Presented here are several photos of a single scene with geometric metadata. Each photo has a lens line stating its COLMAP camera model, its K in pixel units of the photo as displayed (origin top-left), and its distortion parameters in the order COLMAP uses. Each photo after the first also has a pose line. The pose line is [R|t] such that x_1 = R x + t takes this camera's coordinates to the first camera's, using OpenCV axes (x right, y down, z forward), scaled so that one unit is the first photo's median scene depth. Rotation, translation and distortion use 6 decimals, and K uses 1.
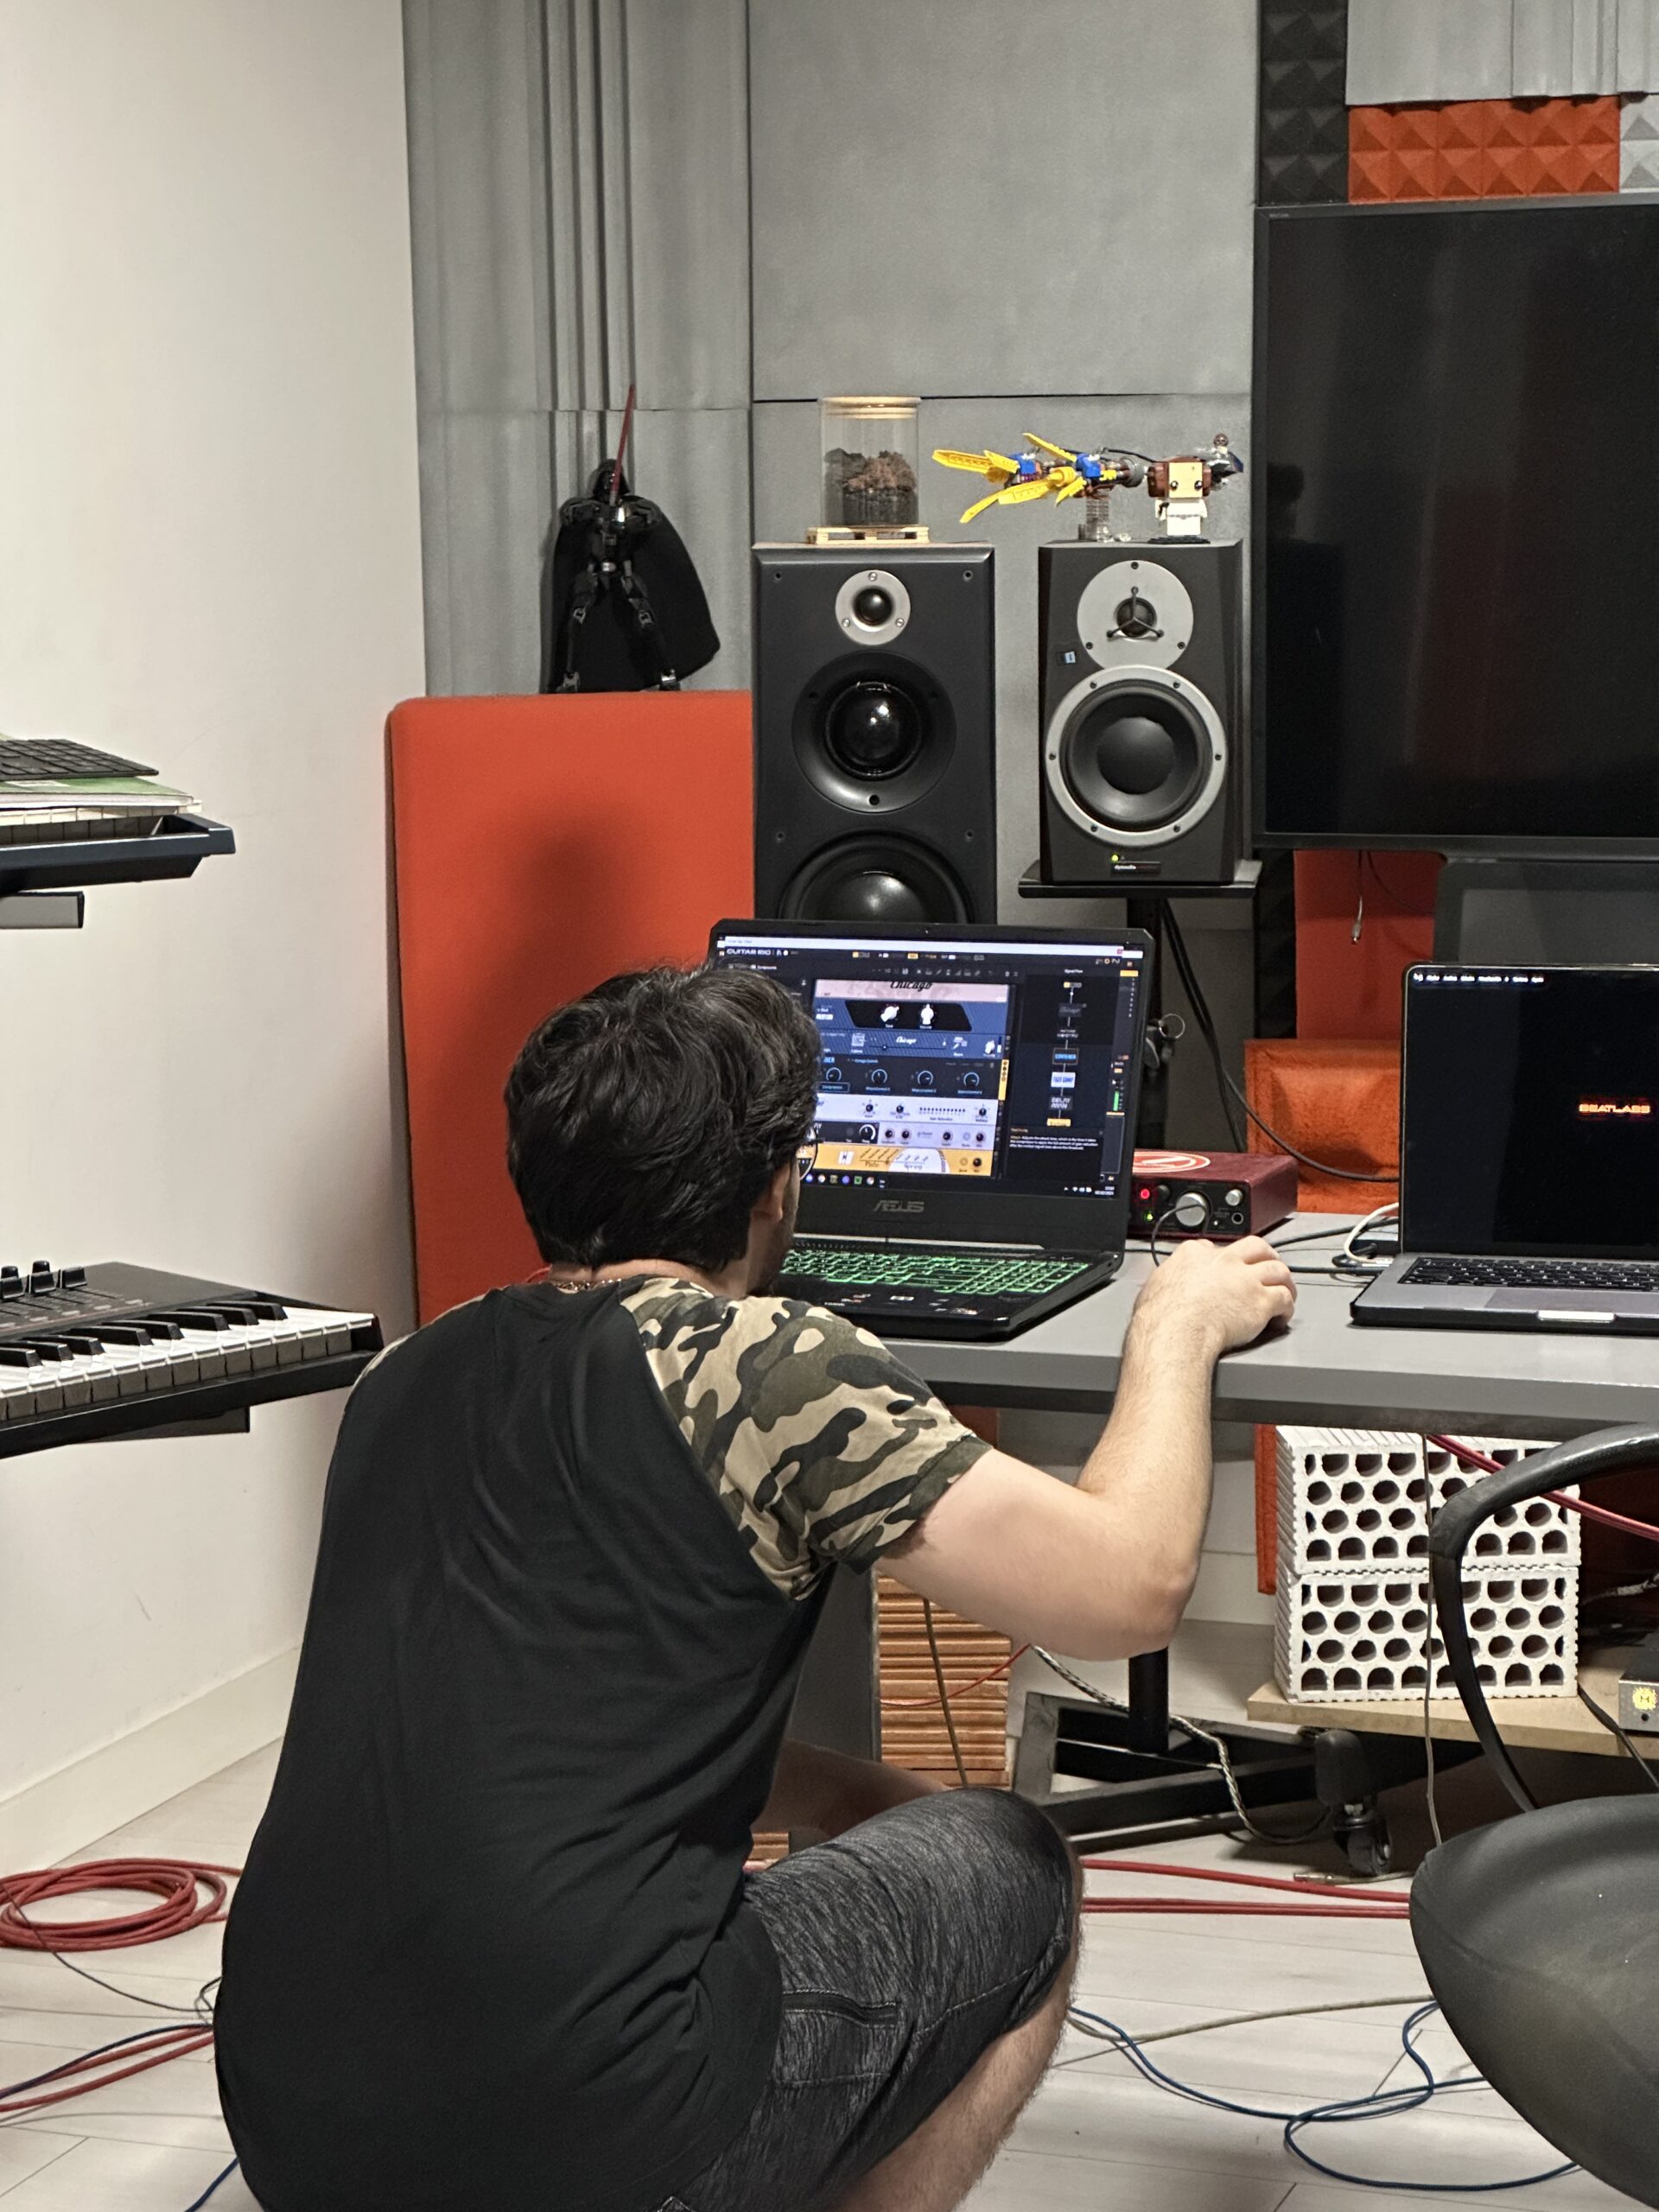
lens RADIAL K [[4922.3, 0, 829.5], [0, 4922.3, 1106.0], [0, 0, 1]] dist [0.079307, 0.404562]
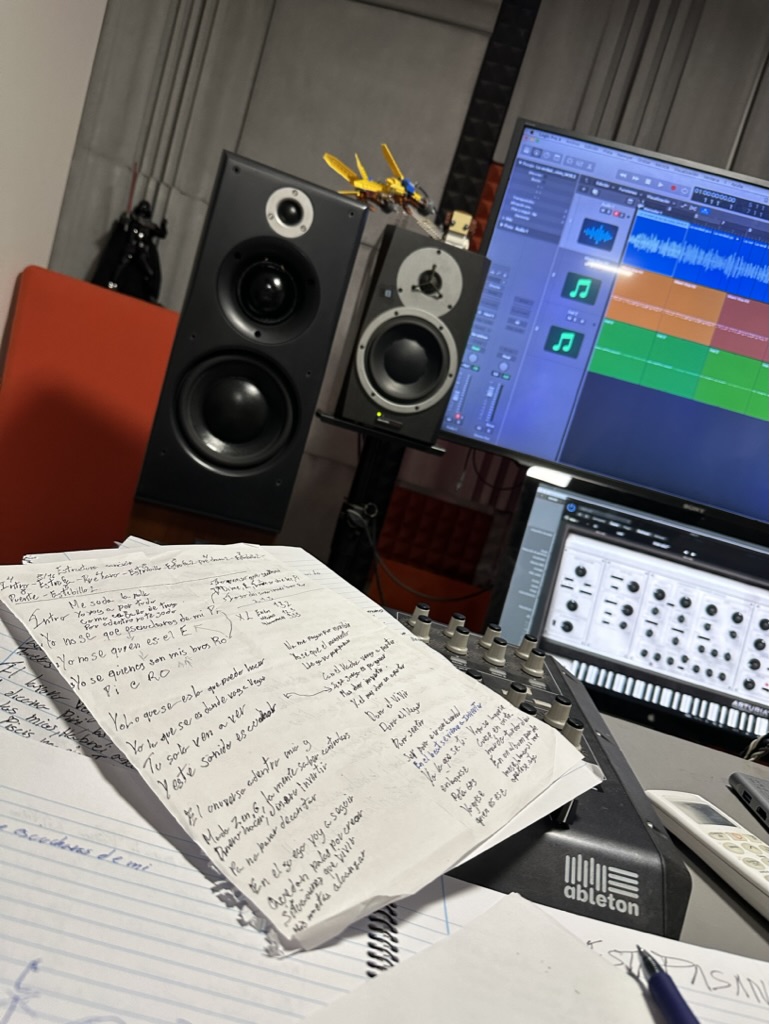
lens RADIAL K [[707.2, 0, 384.5], [0, 707.2, 512.0], [0, 0, 1]] dist [0.039077, -0.049492]
pose [[0.926954, 0.250120, 0.279635, -0.002654], [-0.257425, 0.966237, -0.010920, -0.014049], [-0.272925, -0.061863, 0.960044, 0.757317]]
